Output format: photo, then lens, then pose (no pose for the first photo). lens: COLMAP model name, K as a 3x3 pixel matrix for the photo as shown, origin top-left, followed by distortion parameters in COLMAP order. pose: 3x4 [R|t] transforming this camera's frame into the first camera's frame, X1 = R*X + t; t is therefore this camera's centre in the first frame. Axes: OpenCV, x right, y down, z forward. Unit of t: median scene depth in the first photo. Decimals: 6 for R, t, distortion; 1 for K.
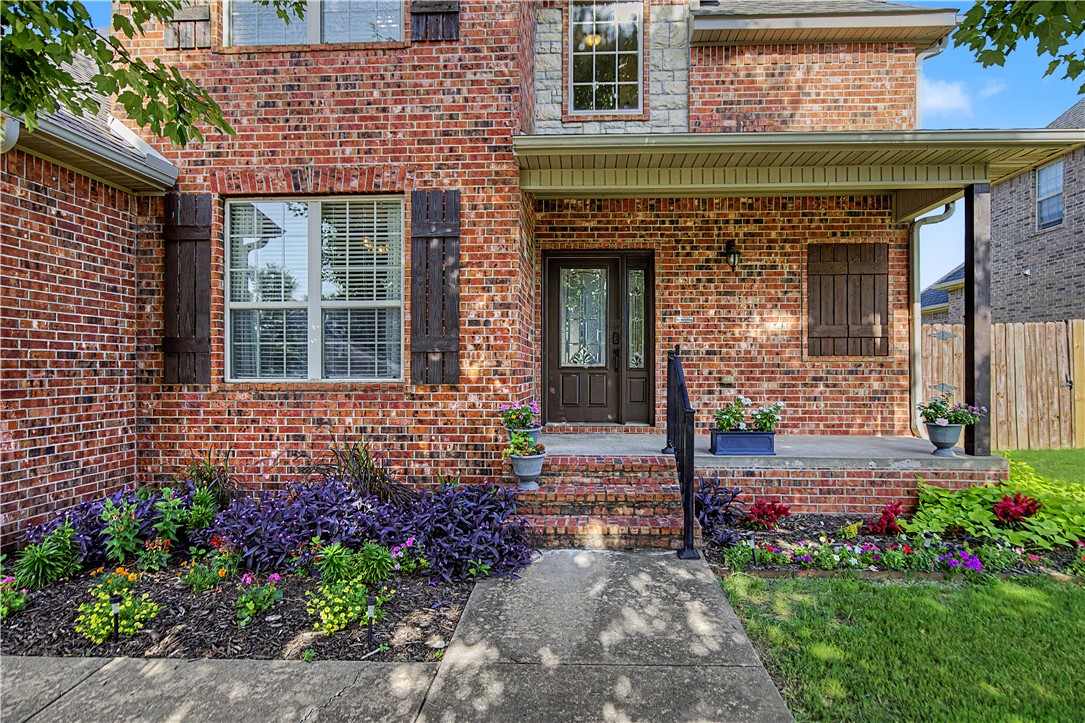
lens RADIAL K [[614.2, 0, 560.9], [0, 614.2, 370.4], [0, 0, 1]] dist [-0.005137, 0.002279]
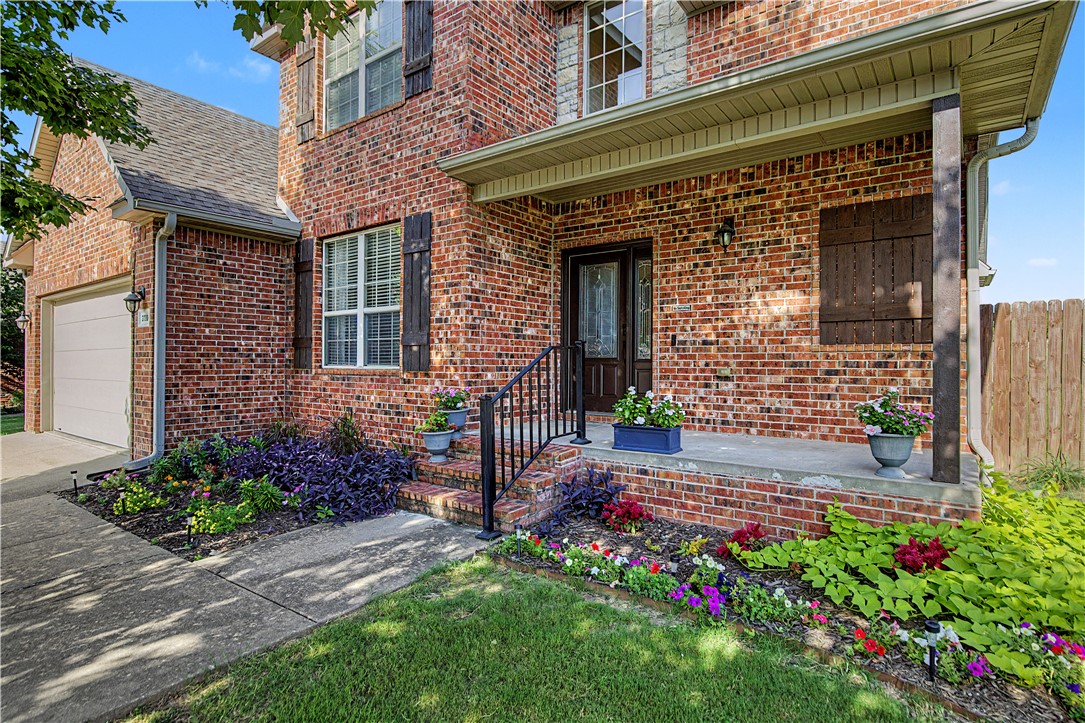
lens RADIAL K [[572.1, 0, 542.5], [0, 572.1, 361.5], [0, 0, 1]] dist [-0.014733, 0.010996]
pose [[0.826818, 0.003529, -0.562459, 0.636266], [-0.007342, 0.999963, -0.004519, 0.006303], [0.562422, 0.007866, 0.826813, 0.188654]]
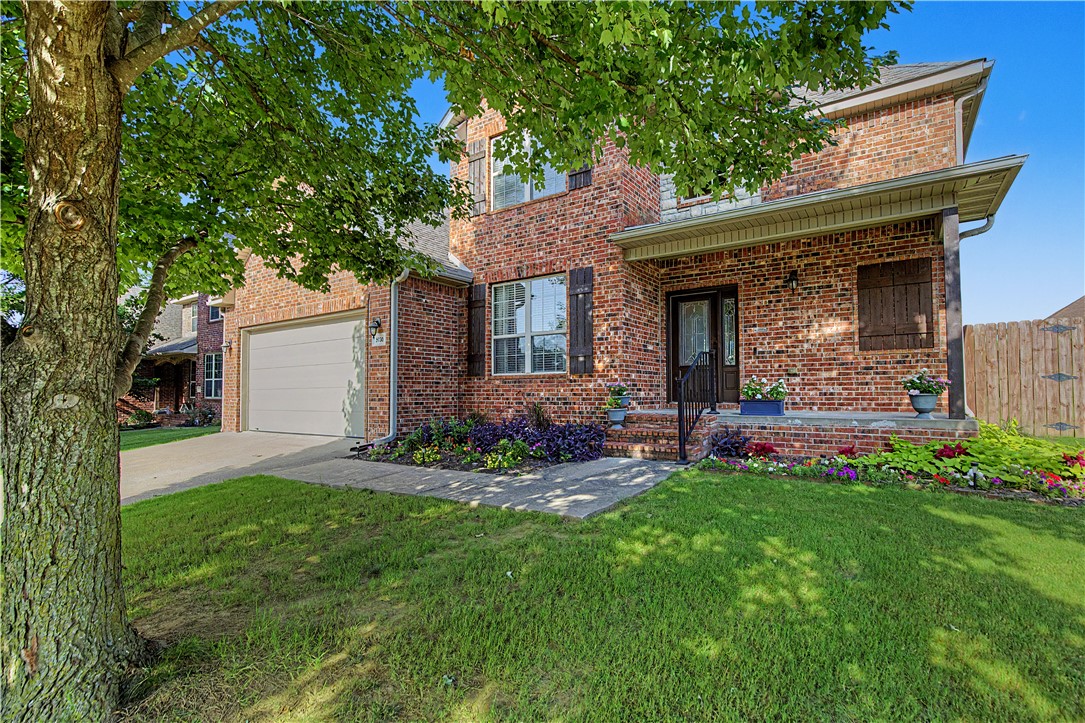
lens RADIAL K [[515.5, 0, 545.4], [0, 515.5, 374.9], [0, 0, 1]] dist [0.002048, 0.000335]
pose [[0.848356, -0.021399, -0.528994, 0.502288], [0.002207, 0.999317, -0.036886, 0.080485], [0.529422, 0.030125, 0.847824, -0.345171]]
